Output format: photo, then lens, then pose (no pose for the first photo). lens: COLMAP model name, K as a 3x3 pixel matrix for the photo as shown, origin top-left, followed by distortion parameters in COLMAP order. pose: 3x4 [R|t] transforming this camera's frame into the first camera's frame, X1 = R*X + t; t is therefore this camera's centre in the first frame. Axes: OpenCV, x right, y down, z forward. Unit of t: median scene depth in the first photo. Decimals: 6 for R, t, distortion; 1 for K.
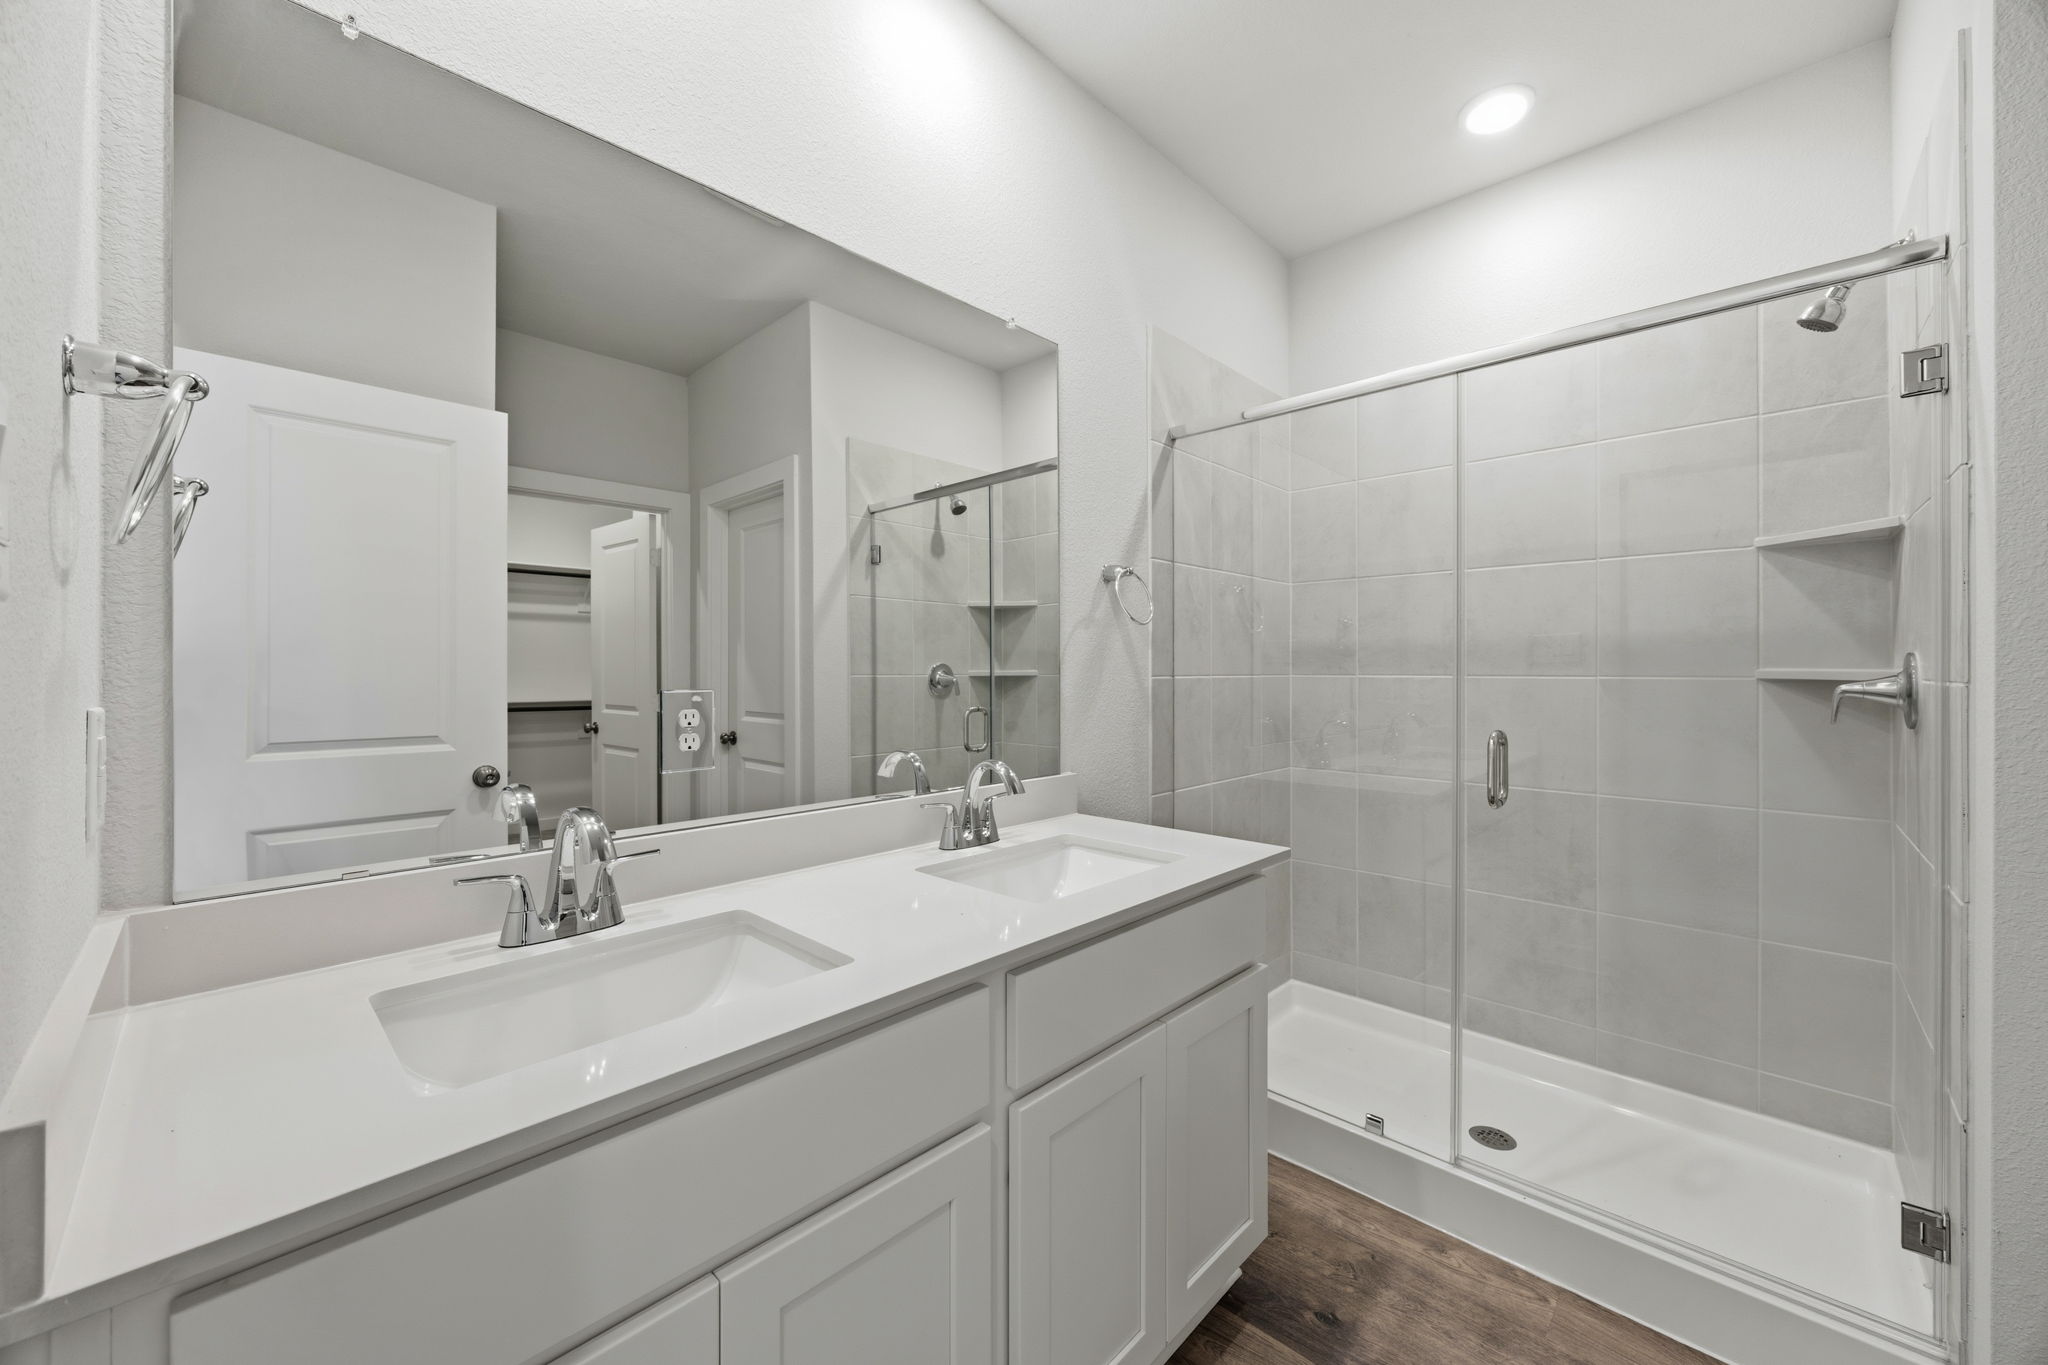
lens RADIAL K [[798.0, 0, 1032.7], [0, 798.0, 666.7], [0, 0, 1]] dist [-0.001424, -0.000746]
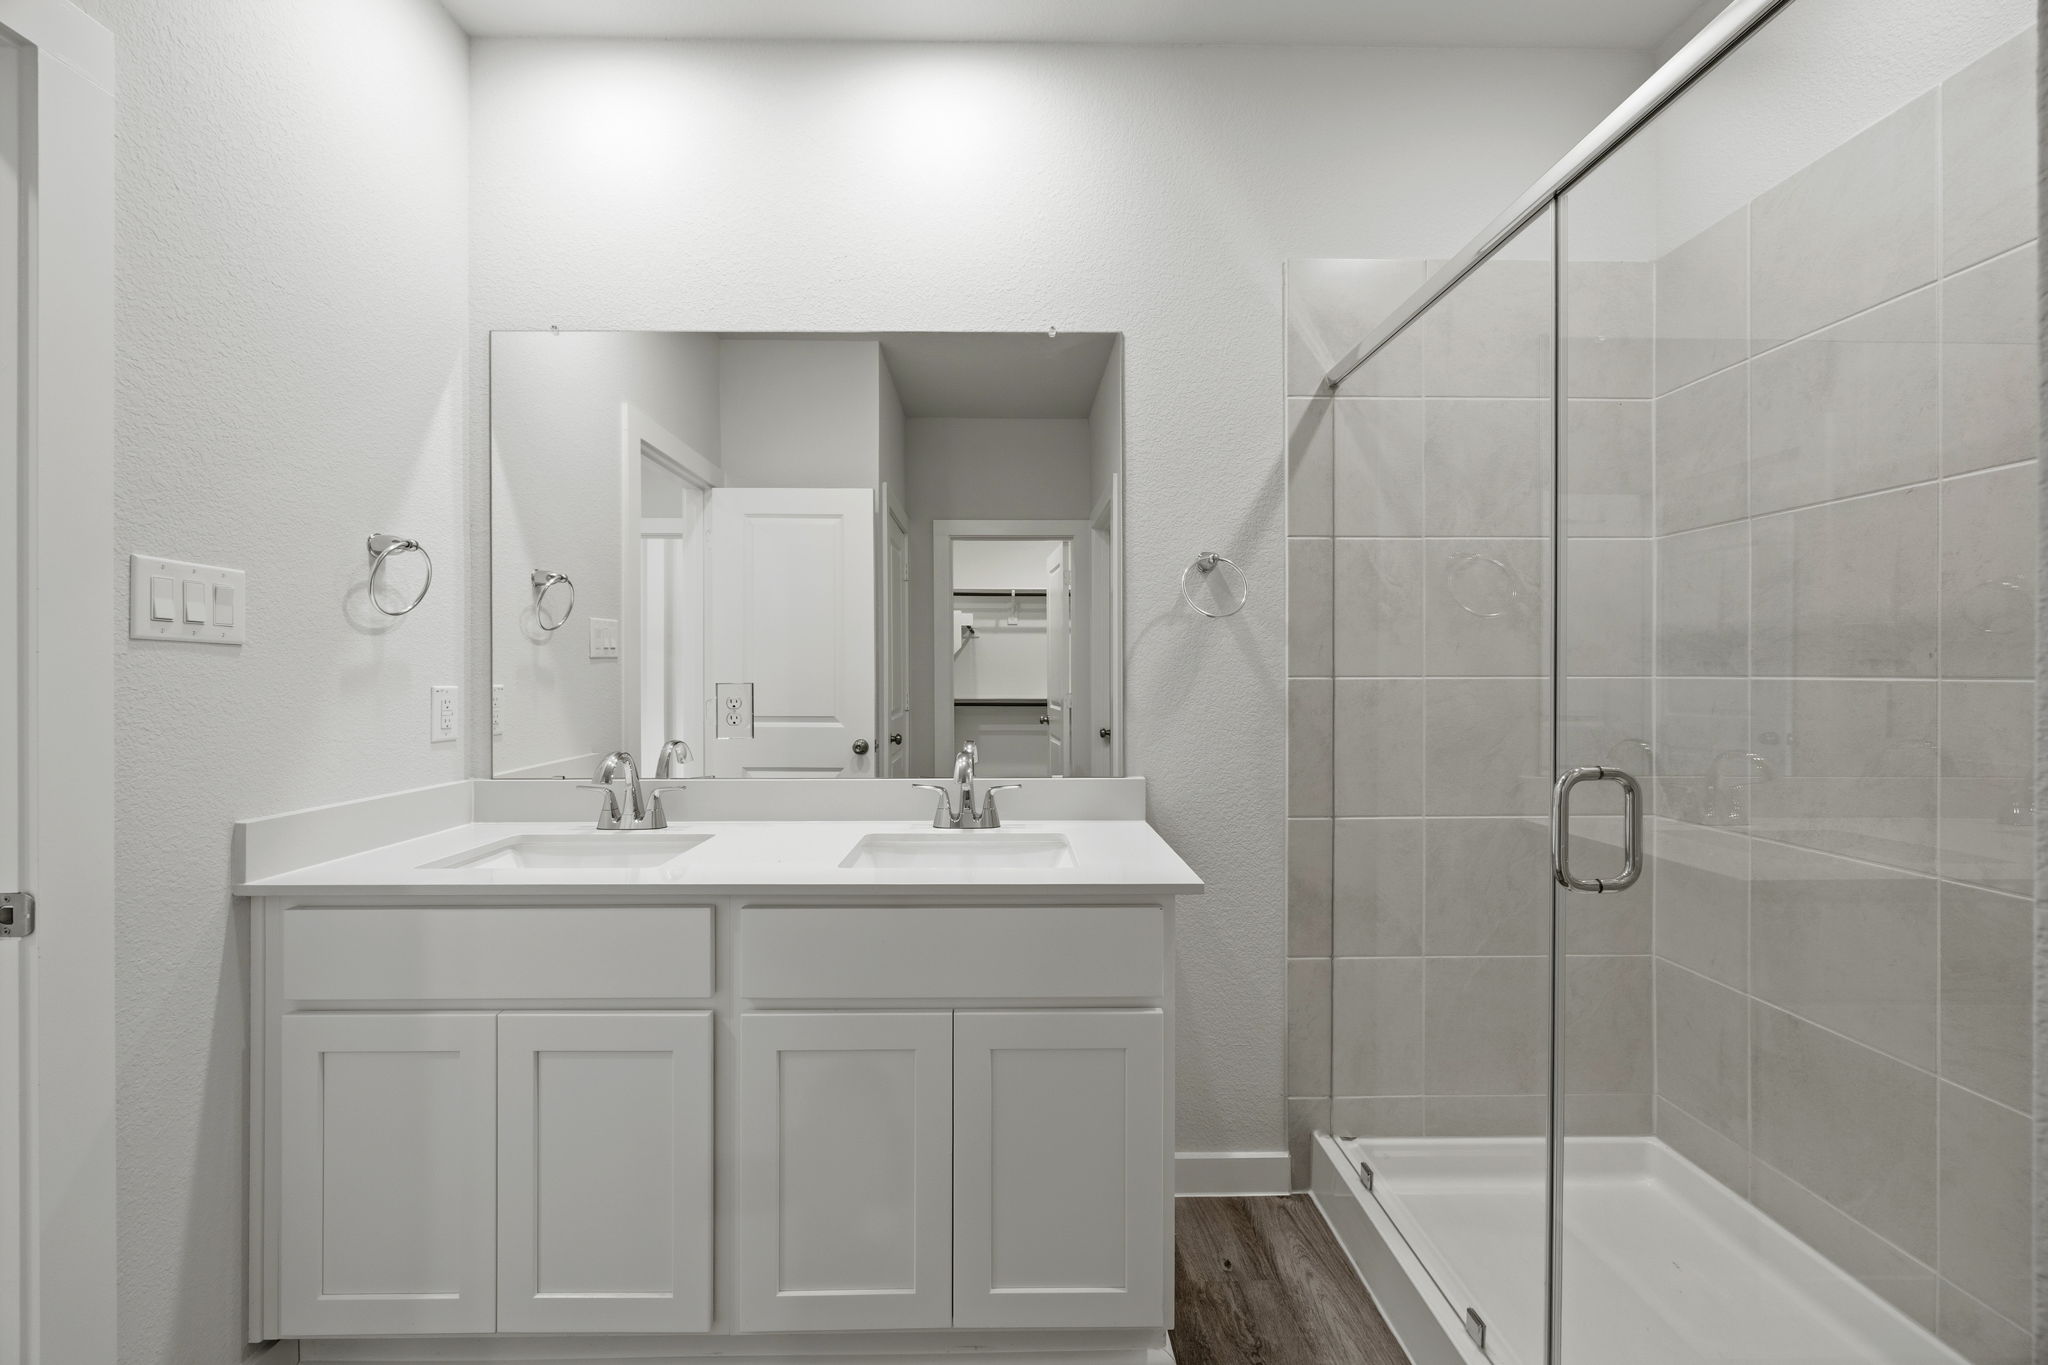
lens RADIAL K [[798.0, 0, 997.3], [0, 798.0, 674.3], [0, 0, 1]] dist [-0.001424, -0.000746]
pose [[0.695471, -0.000473, -0.718554, 0.523204], [0.003404, 0.999991, 0.002636, 0.005800], [0.718547, -0.004279, 0.695466, 0.188128]]
